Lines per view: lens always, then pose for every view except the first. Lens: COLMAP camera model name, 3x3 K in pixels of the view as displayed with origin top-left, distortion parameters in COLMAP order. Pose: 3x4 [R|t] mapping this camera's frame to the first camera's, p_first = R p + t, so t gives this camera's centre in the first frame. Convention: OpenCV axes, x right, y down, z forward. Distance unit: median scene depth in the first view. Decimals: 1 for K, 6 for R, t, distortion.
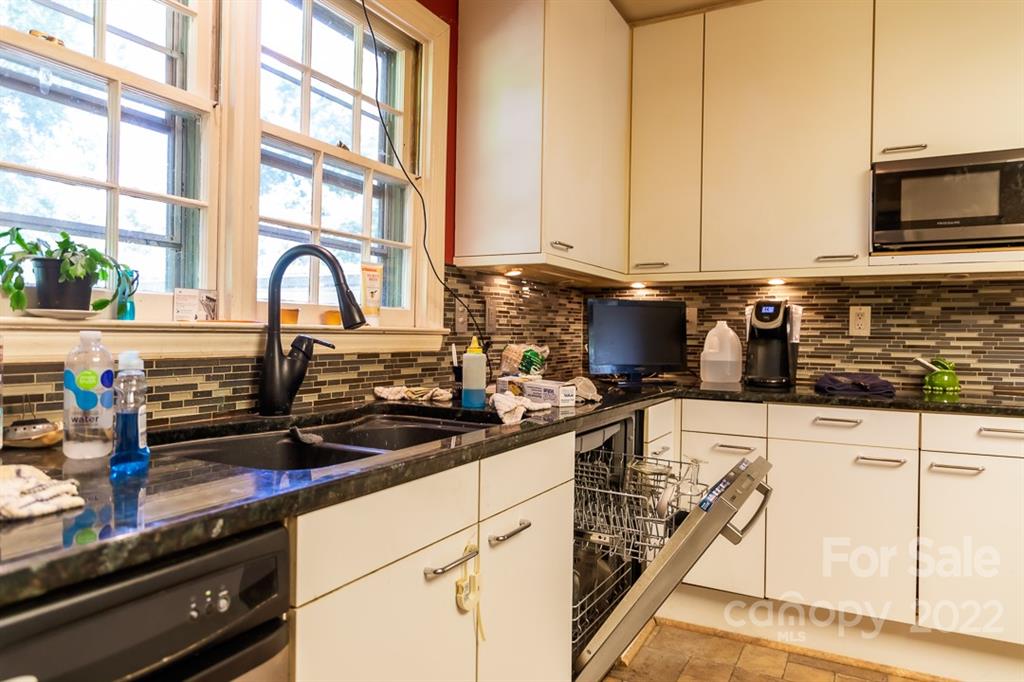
lens RADIAL K [[675.6, 0, 512.0], [0, 675.6, 341.0], [0, 0, 1]] dist [0.014949, -0.004716]
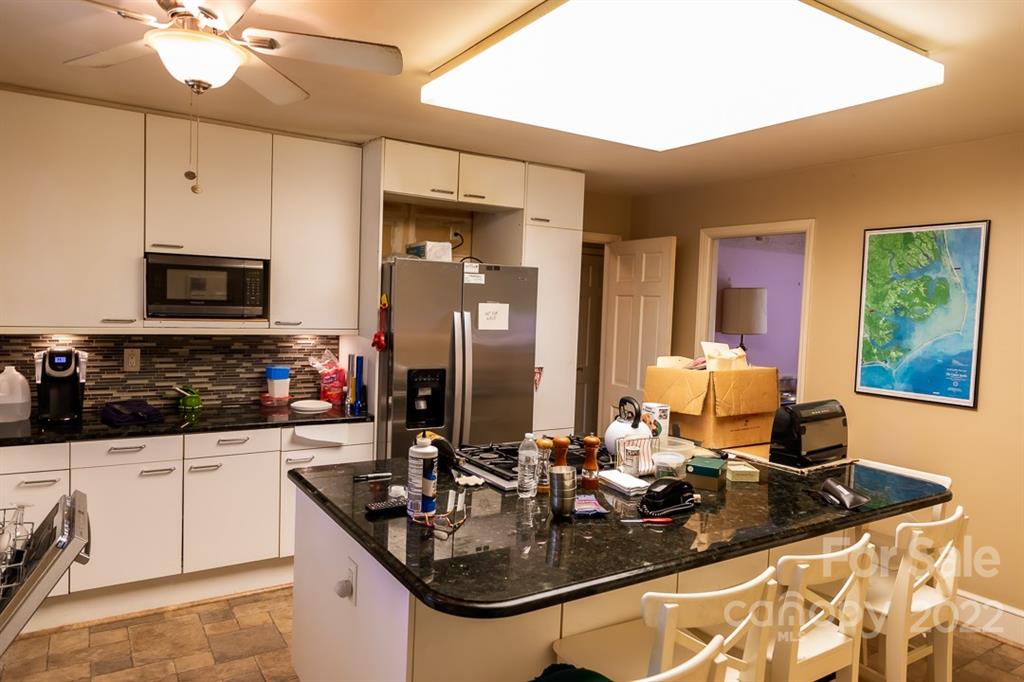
lens RADIAL K [[675.6, 0, 512.0], [0, 675.6, 341.0], [0, 0, 1]] dist [0.014949, -0.004716]
pose [[0.494108, -0.040225, 0.868470, -0.276644], [-0.024172, 0.997907, 0.059972, -0.172414], [-0.869065, -0.050625, 0.492101, -0.298071]]
